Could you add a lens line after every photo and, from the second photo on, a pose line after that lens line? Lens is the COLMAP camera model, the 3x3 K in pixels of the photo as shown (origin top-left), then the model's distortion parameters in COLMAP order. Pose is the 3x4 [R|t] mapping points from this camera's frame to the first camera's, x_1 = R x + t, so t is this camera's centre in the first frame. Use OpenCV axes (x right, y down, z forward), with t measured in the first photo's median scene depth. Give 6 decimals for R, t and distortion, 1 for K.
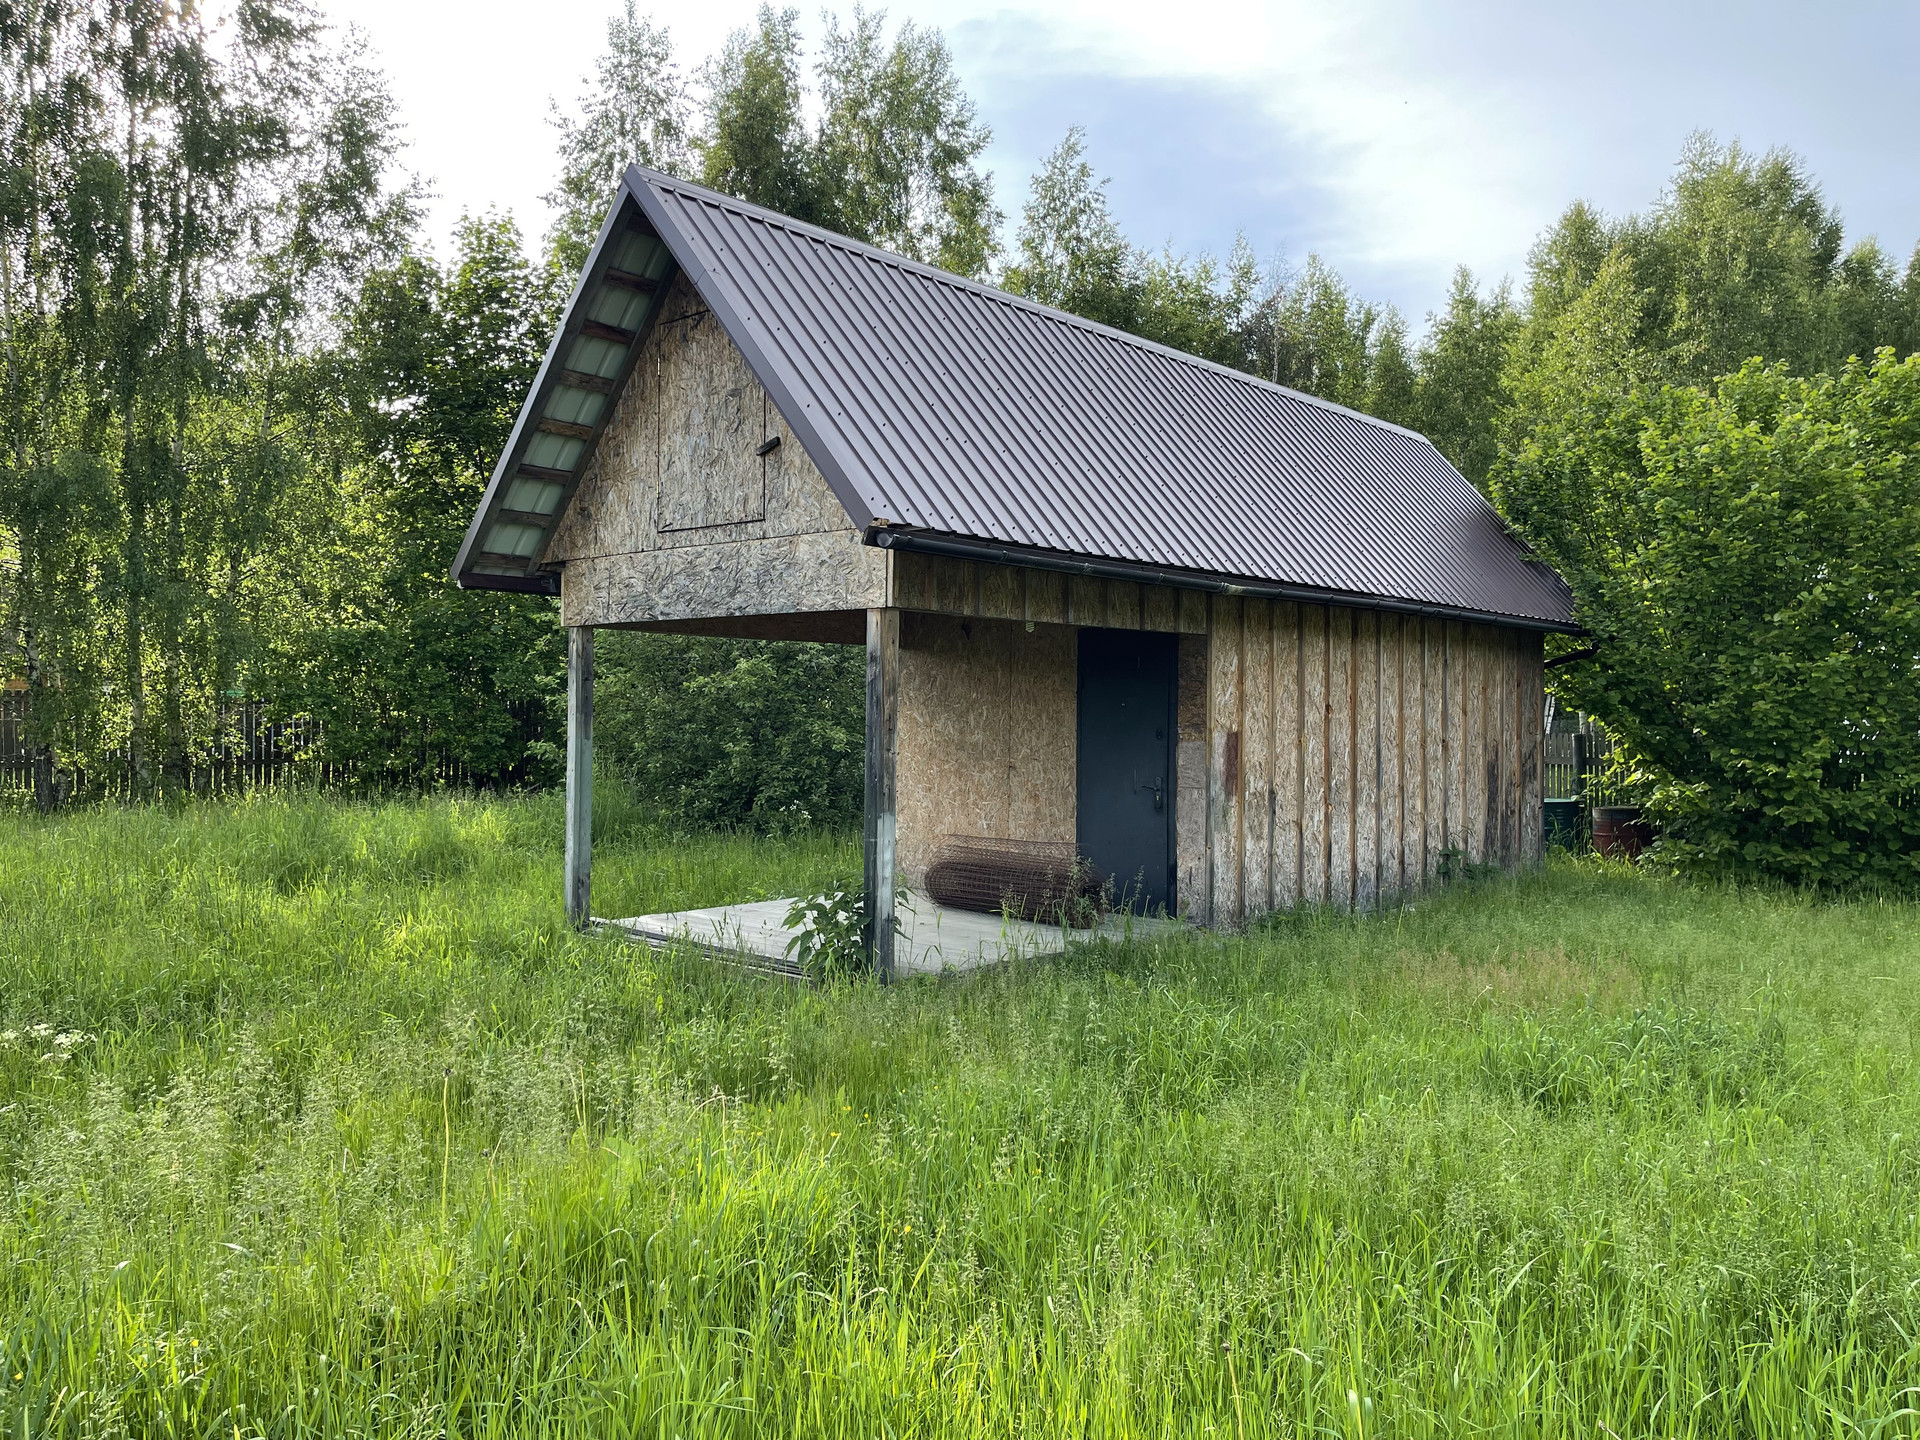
lens RADIAL K [[1468.0, 0, 958.6], [0, 1468.0, 726.0], [0, 0, 1]] dist [0.065237, -0.071900]
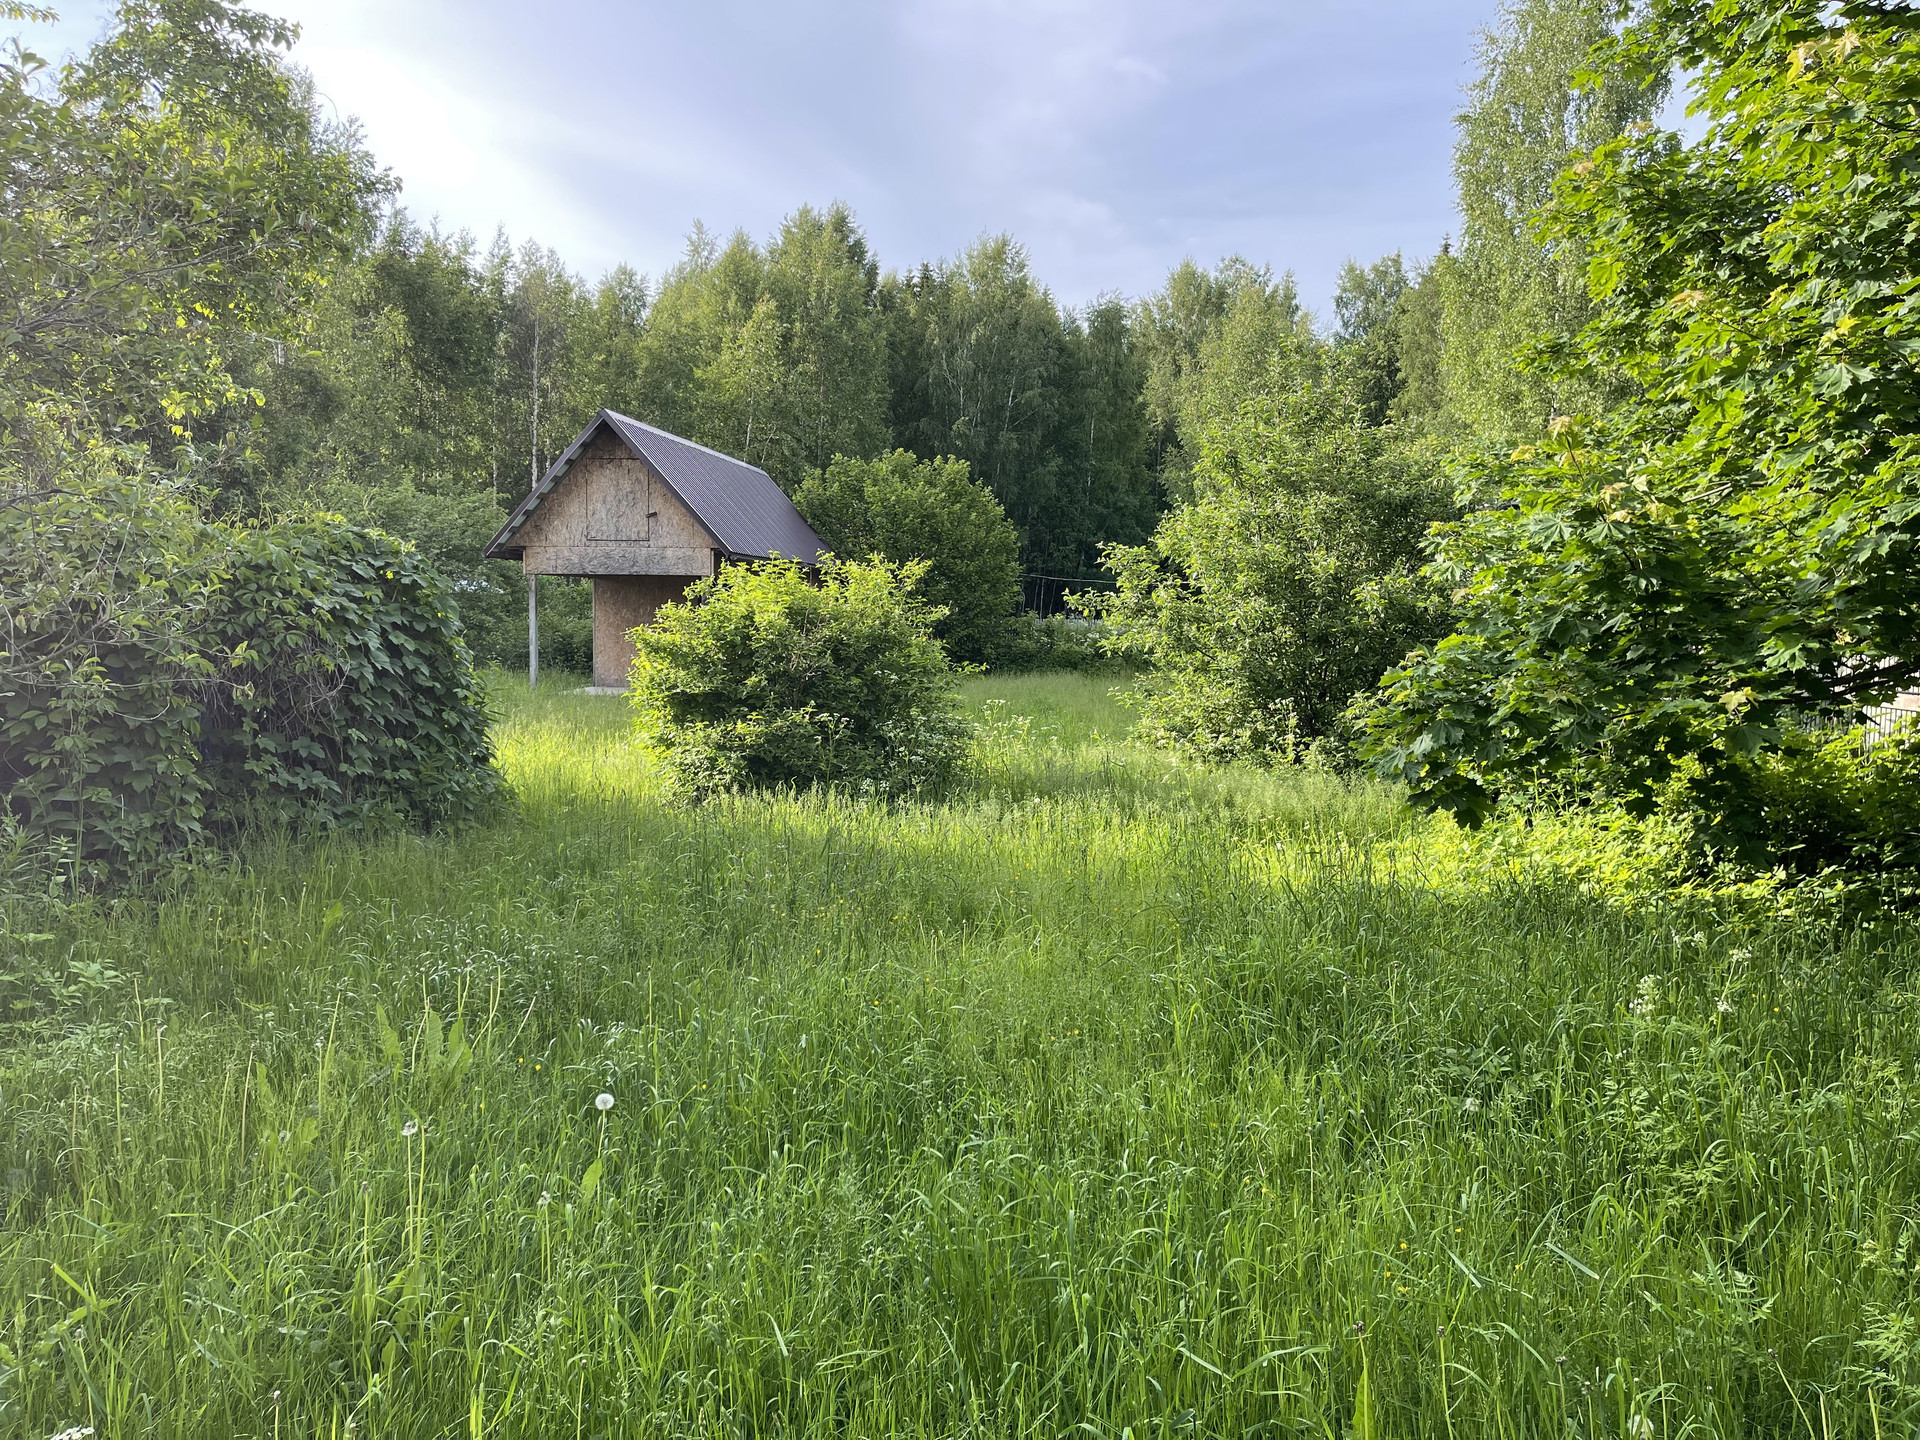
lens RADIAL K [[1468.0, 0, 959.5], [0, 1468.0, 719.6], [0, 0, 1]] dist [0.065237, -0.071900]
pose [[0.815321, -0.041429, 0.577525, -0.268042], [-0.003273, 0.997091, 0.076148, -0.003376], [-0.579000, -0.063975, 0.812814, -0.342642]]
